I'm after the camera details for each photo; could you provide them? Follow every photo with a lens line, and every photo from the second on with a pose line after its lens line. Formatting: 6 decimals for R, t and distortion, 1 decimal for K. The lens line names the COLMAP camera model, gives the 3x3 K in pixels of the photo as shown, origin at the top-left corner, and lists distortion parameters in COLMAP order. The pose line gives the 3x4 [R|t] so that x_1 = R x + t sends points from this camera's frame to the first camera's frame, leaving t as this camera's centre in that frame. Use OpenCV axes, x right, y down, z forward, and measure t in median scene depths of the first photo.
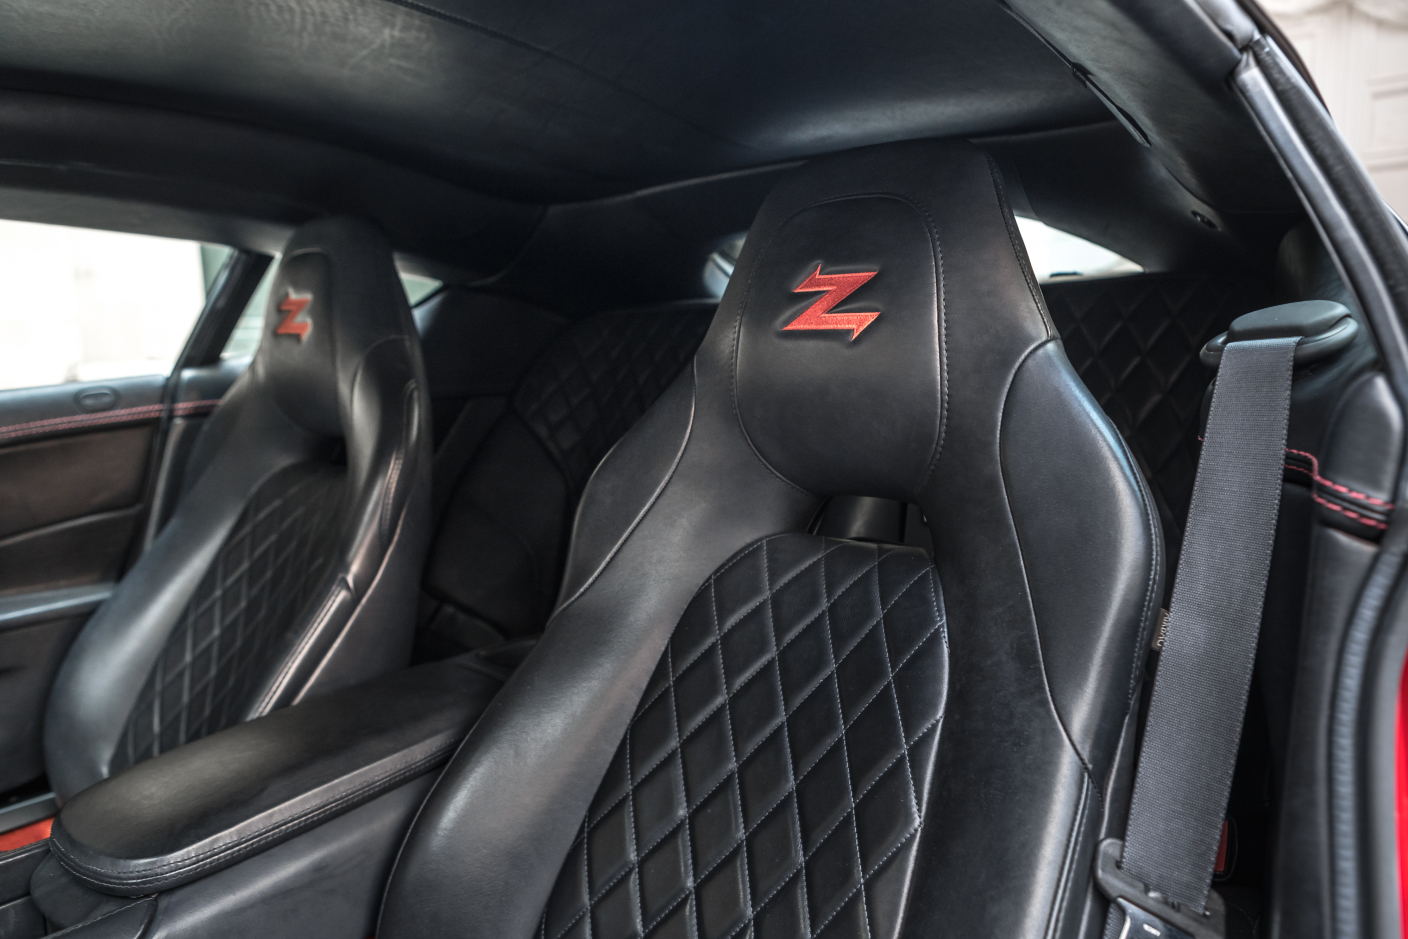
lens RADIAL K [[949.9, 0, 693.6], [0, 949.9, 480.0], [0, 0, 1]] dist [-0.032427, 0.029687]
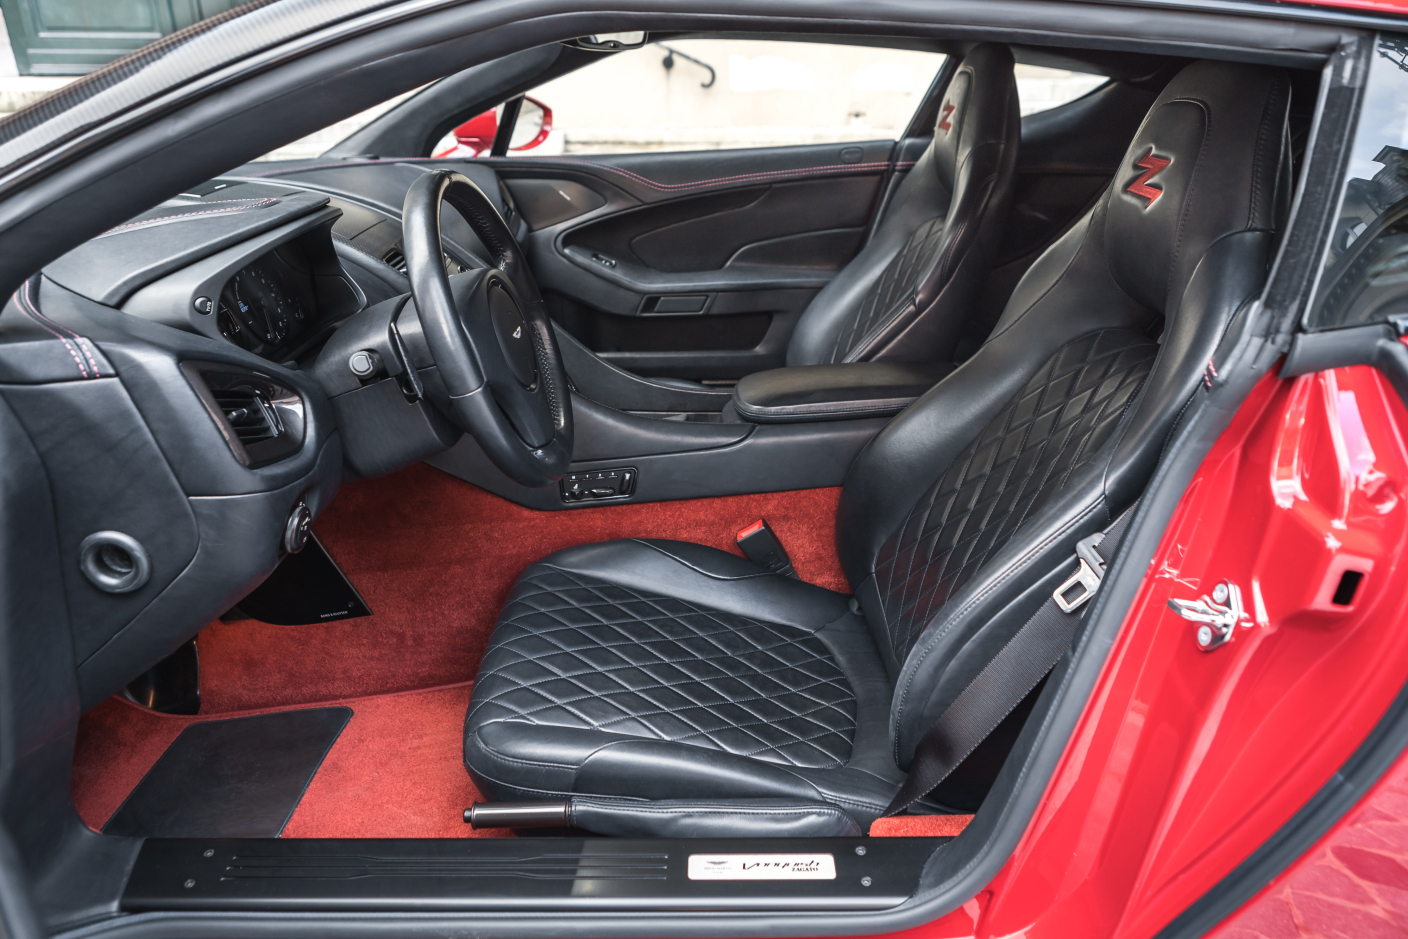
lens RADIAL K [[949.9, 0, 693.6], [0, 949.9, 480.0], [0, 0, 1]] dist [-0.032427, 0.029687]
pose [[0.653872, 0.336347, -0.677733, 0.692708], [-0.122907, 0.931077, 0.343497, -0.137104], [0.746555, -0.141305, 0.650145, -0.474399]]
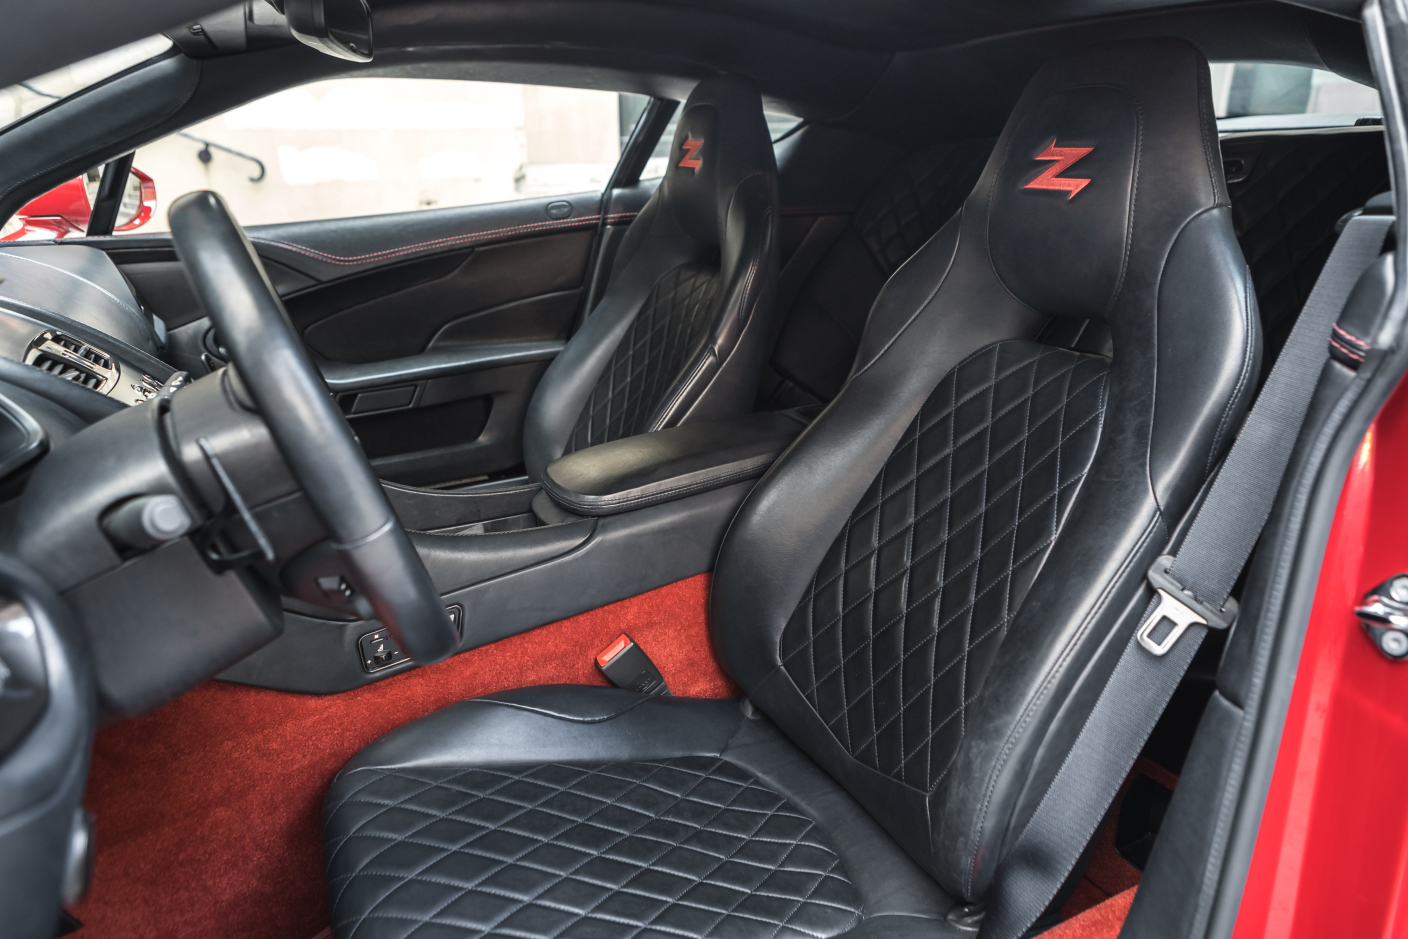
lens RADIAL K [[949.9, 0, 693.6], [0, 949.9, 480.0], [0, 0, 1]] dist [-0.032427, 0.029687]
pose [[0.923848, 0.135524, -0.357964, 0.182992], [-0.059134, 0.974526, 0.216336, -0.014142], [0.378164, -0.178694, 0.908328, -0.443307]]
